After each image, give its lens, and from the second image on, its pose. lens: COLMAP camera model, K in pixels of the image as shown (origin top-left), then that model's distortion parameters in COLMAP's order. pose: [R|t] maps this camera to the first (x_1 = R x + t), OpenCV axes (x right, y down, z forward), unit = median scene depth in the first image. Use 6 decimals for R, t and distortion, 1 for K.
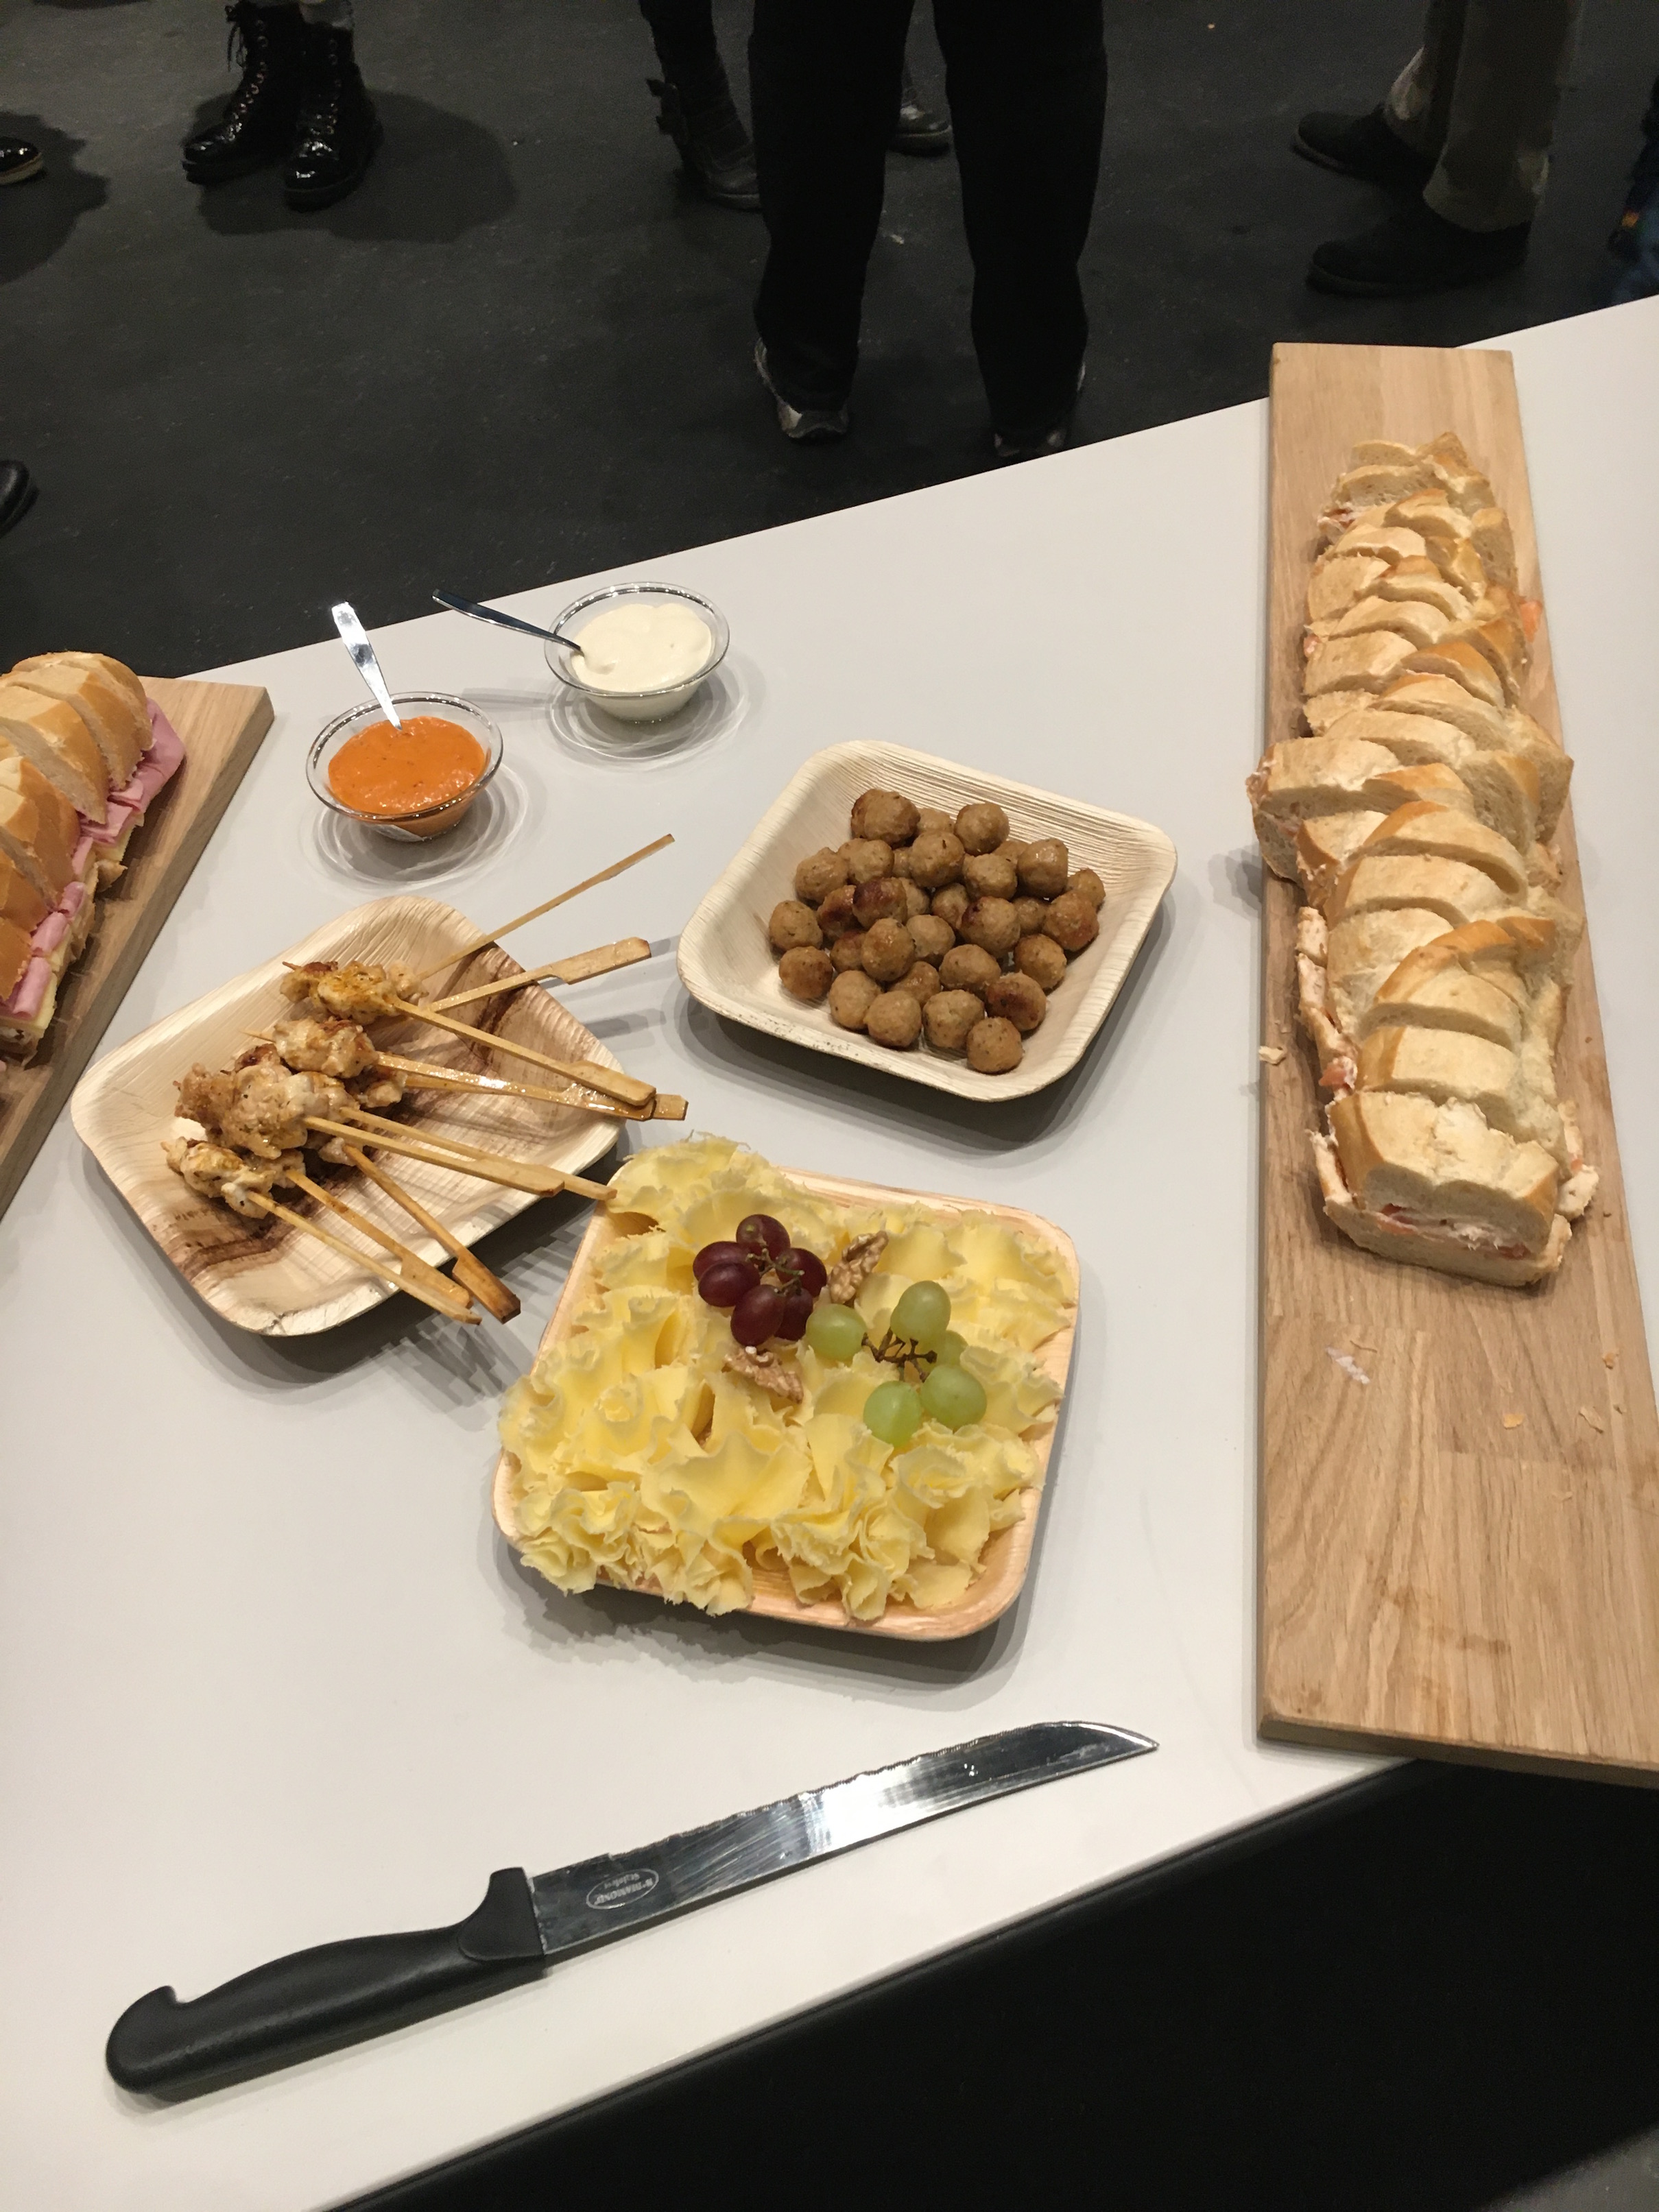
lens RADIAL K [[1887.9, 0, 846.4], [0, 1887.9, 1121.5], [0, 0, 1]] dist [0.087219, -0.118061]
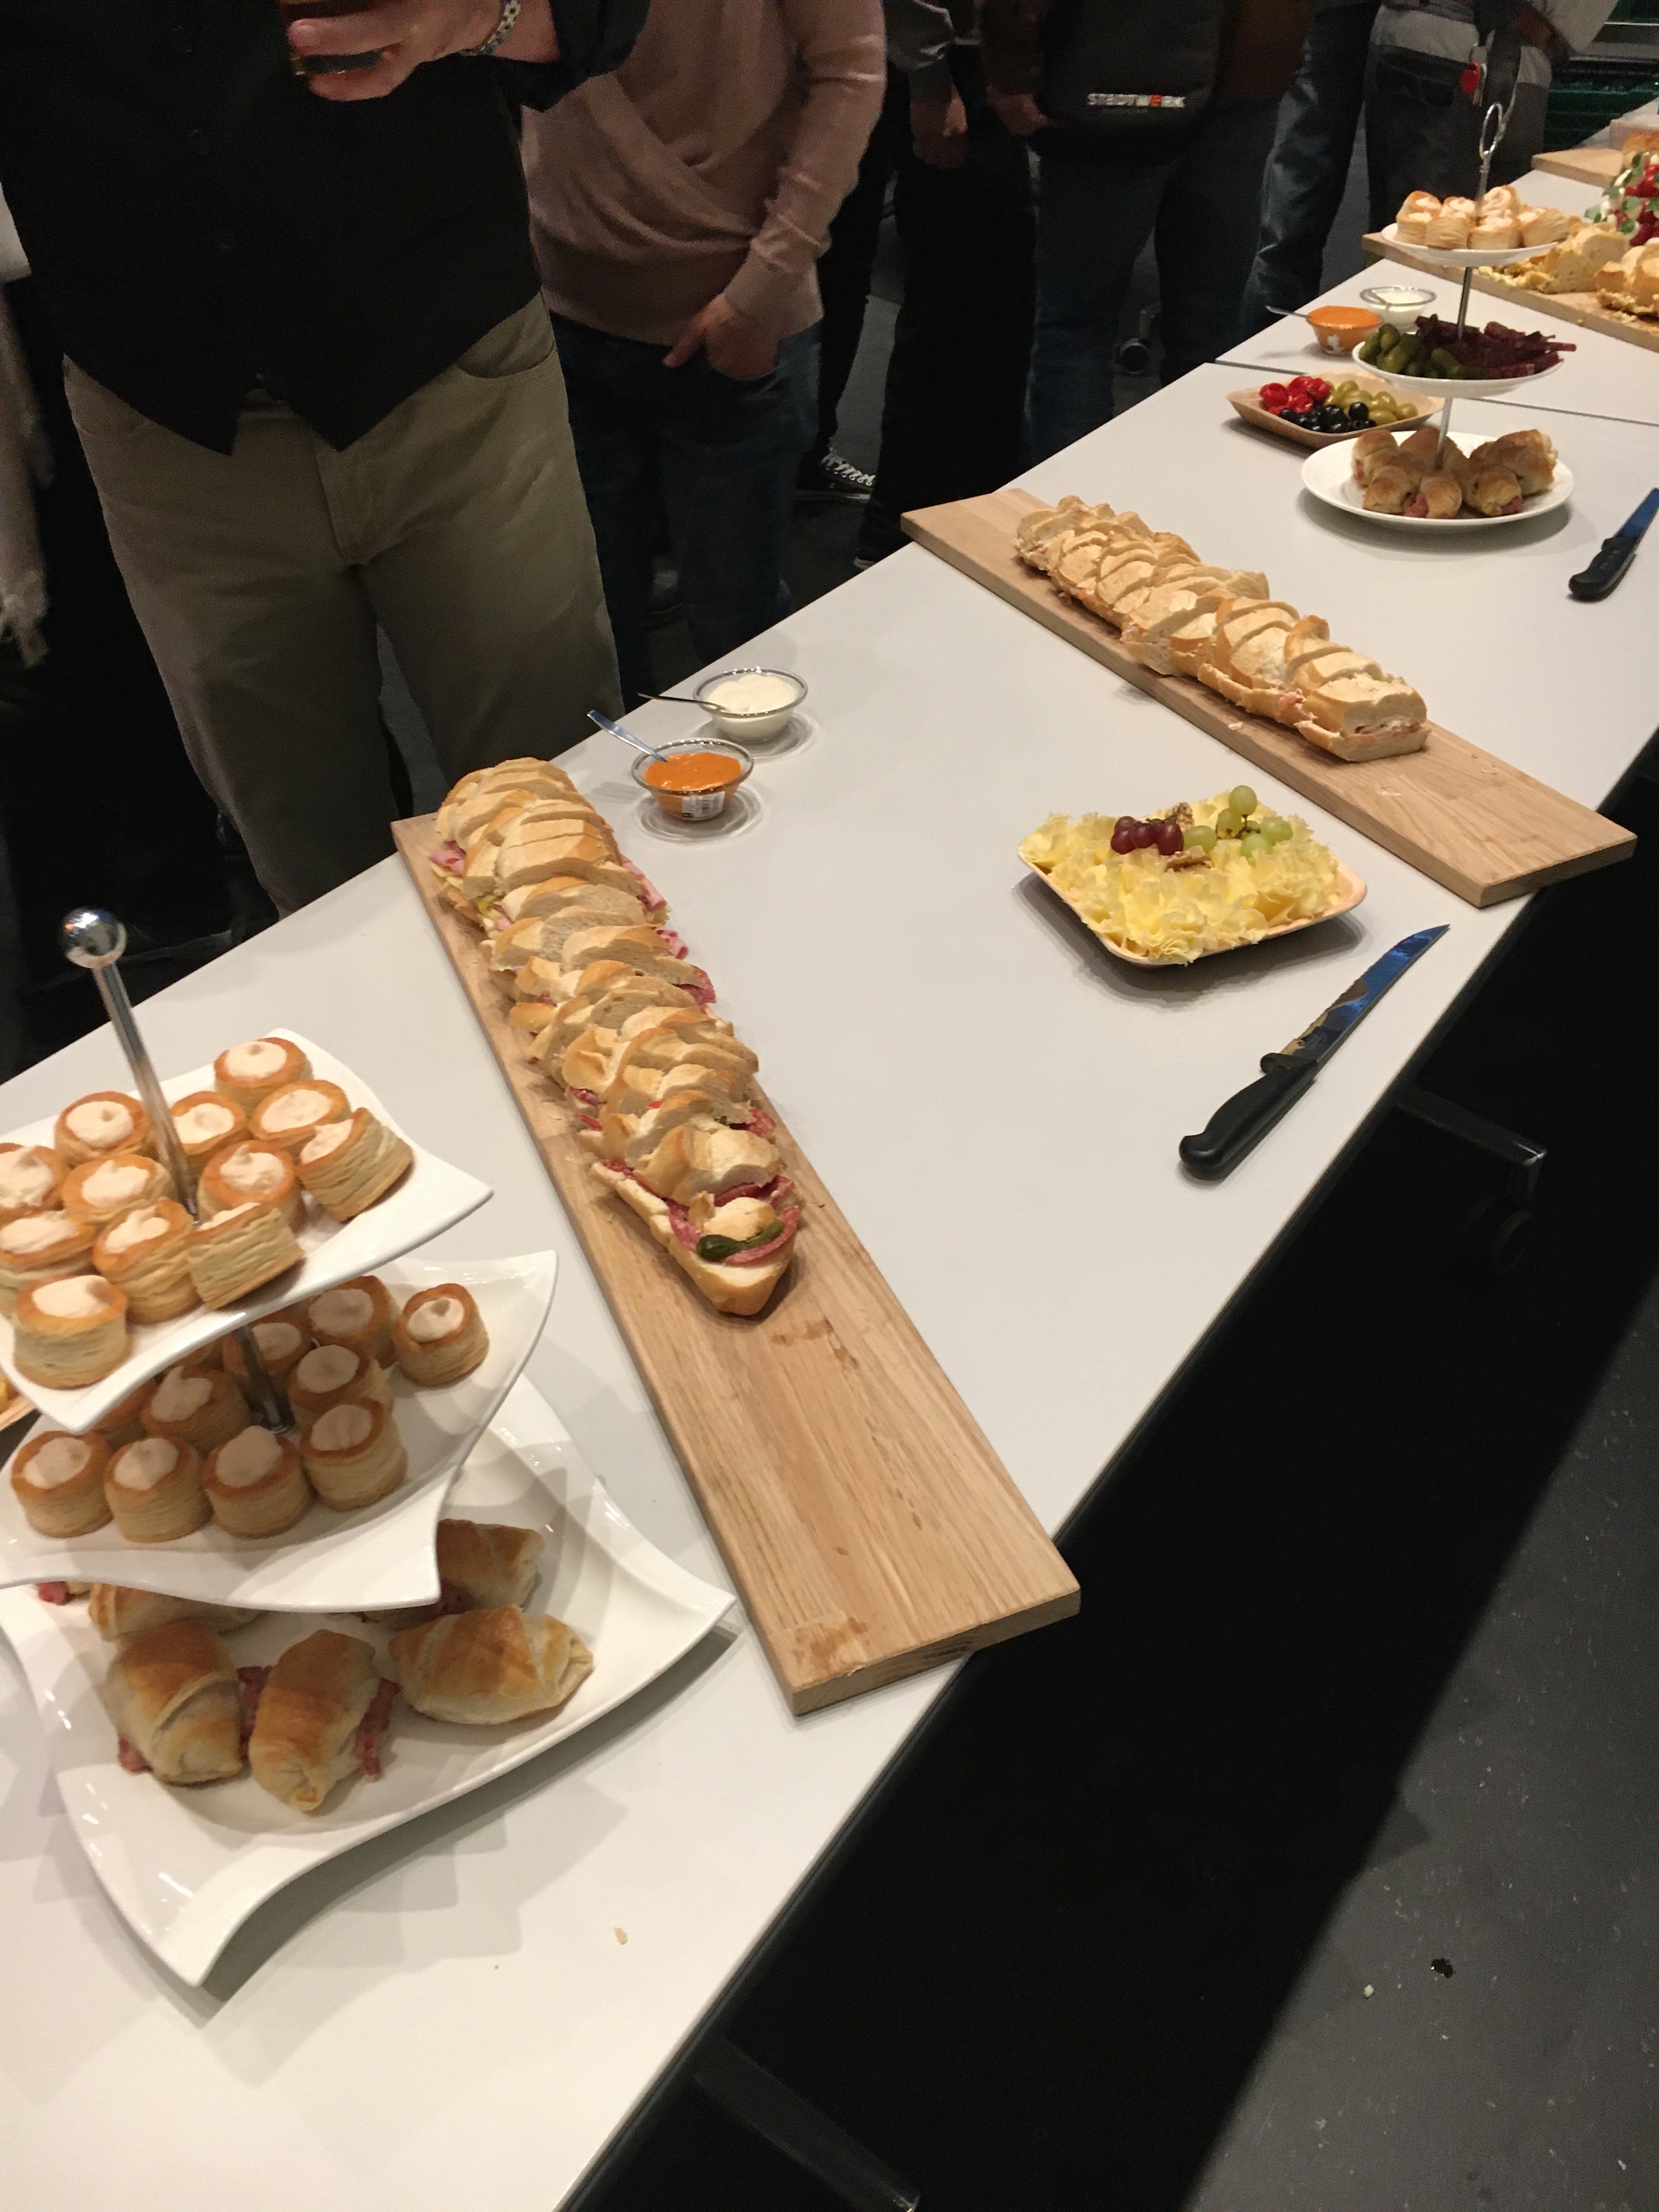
lens RADIAL K [[1942.0, 0, 829.1], [0, 1942.0, 1063.5], [0, 0, 1]] dist [0.089106, -0.002029]
pose [[0.820846, -0.322555, 0.471349, -1.249667], [0.446565, 0.876955, -0.177566, 0.467556], [-0.356078, 0.356242, 0.863887, -0.468238]]
